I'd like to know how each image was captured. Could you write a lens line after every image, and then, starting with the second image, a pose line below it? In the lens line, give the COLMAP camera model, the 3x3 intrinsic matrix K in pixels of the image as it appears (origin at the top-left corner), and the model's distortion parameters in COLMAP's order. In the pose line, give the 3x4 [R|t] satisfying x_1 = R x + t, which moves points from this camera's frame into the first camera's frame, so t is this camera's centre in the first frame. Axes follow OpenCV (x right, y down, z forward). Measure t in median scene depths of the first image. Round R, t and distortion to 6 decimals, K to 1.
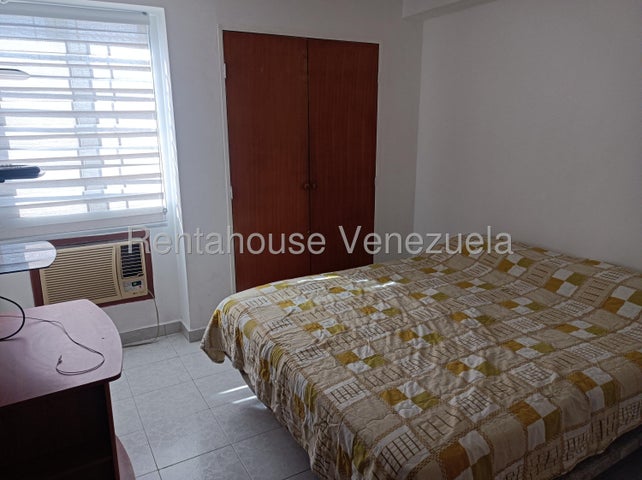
lens RADIAL K [[483.7, 0, 325.0], [0, 483.7, 239.1], [0, 0, 1]] dist [0.076815, -0.003974]
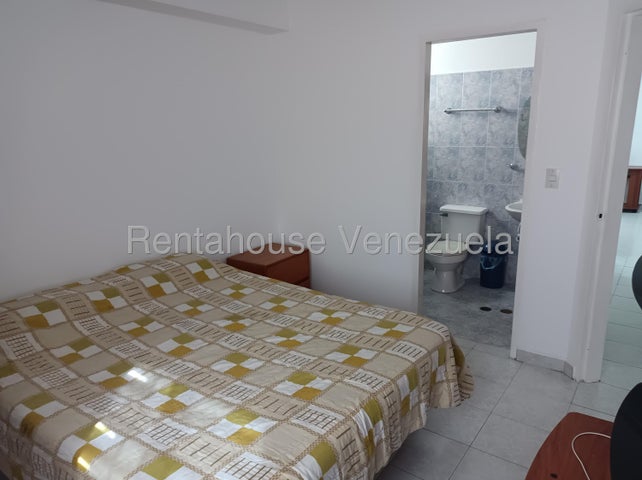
lens RADIAL K [[483.7, 0, 325.0], [0, 483.7, 239.1], [0, 0, 1]] dist [0.076815, -0.003974]
pose [[-0.409723, -0.198509, 0.890349, -0.626457], [0.252417, 0.913253, 0.319774, -0.267019], [-0.876592, 0.355758, -0.324073, 1.028560]]
